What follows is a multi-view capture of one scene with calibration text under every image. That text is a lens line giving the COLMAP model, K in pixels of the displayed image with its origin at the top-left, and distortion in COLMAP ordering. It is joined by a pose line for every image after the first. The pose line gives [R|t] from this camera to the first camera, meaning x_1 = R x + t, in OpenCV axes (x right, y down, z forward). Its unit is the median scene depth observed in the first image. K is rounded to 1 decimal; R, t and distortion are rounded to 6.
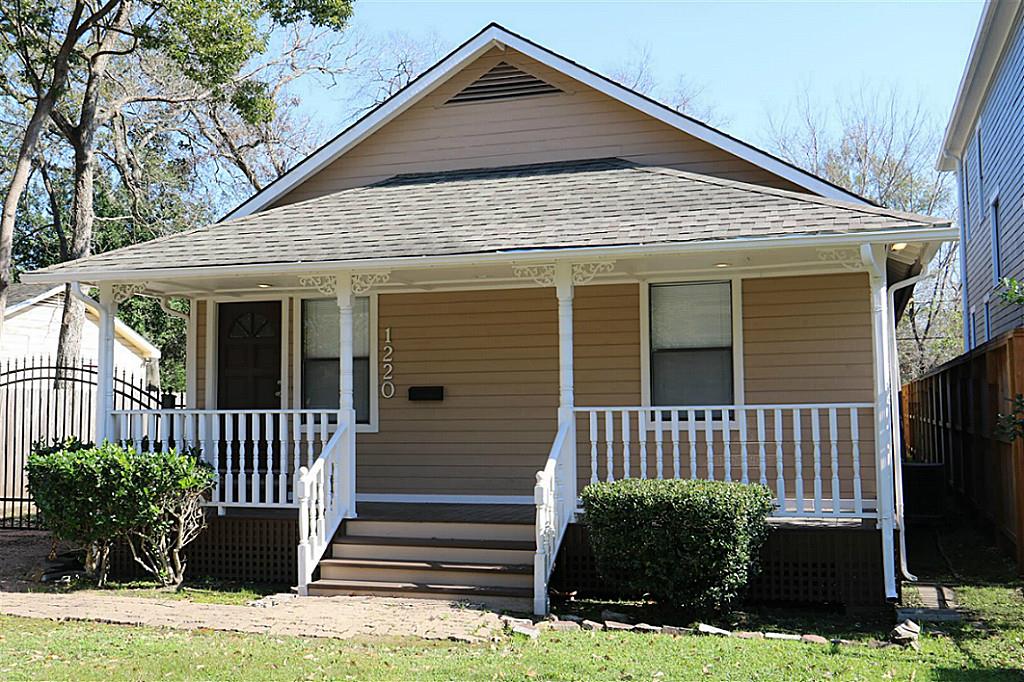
lens RADIAL K [[1145.9, 0, 547.8], [0, 1145.9, 338.0], [0, 0, 1]] dist [-0.059114, 0.006097]
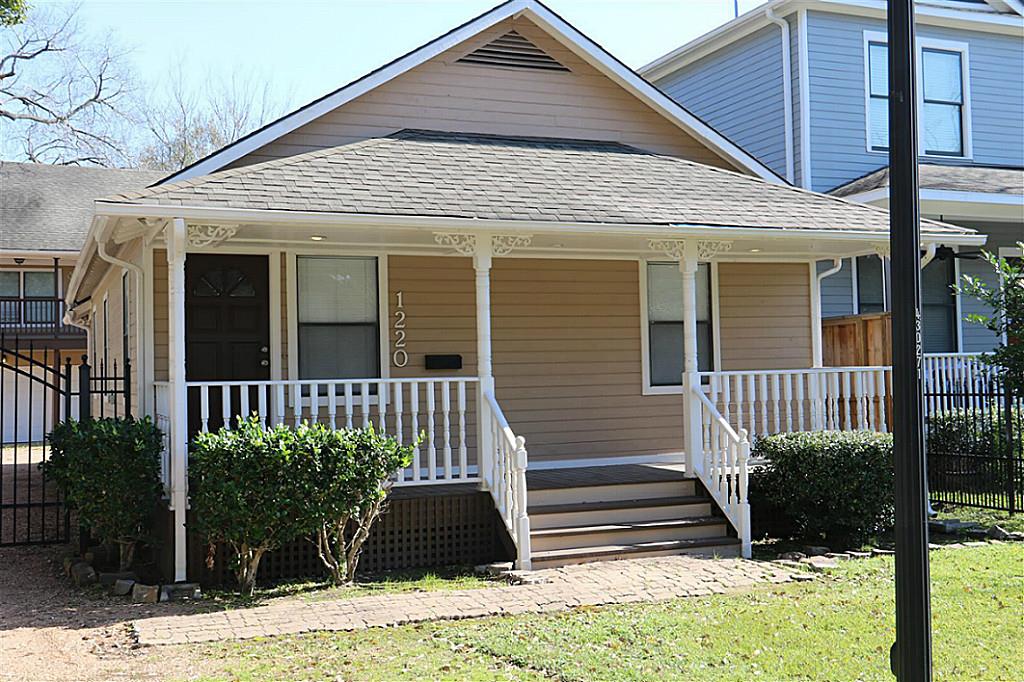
lens RADIAL K [[1145.9, 0, 547.8], [0, 1145.9, 338.0], [0, 0, 1]] dist [-0.059114, 0.006097]
pose [[0.772554, 0.014500, 0.634783, -0.638987], [-0.024684, 0.999669, 0.007207, 0.019127], [-0.634468, -0.021236, 0.772657, 0.200652]]
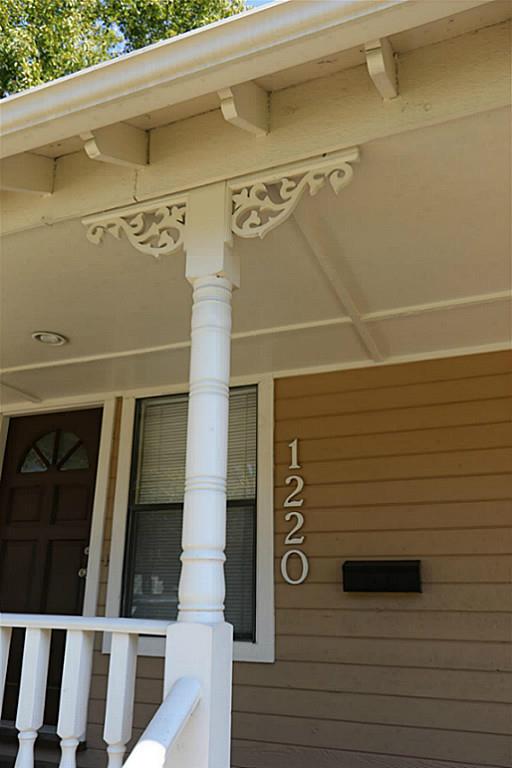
lens RADIAL K [[615.0, 0, 256.0], [0, 615.0, 384.0], [0, 0, 1]] dist [-0.003489, -0.002365]
pose [[0.993788, -0.016285, -0.110091, -0.126097], [-0.013628, 0.963984, -0.265612, 0.039881], [0.110452, 0.265463, 0.957773, 0.730396]]
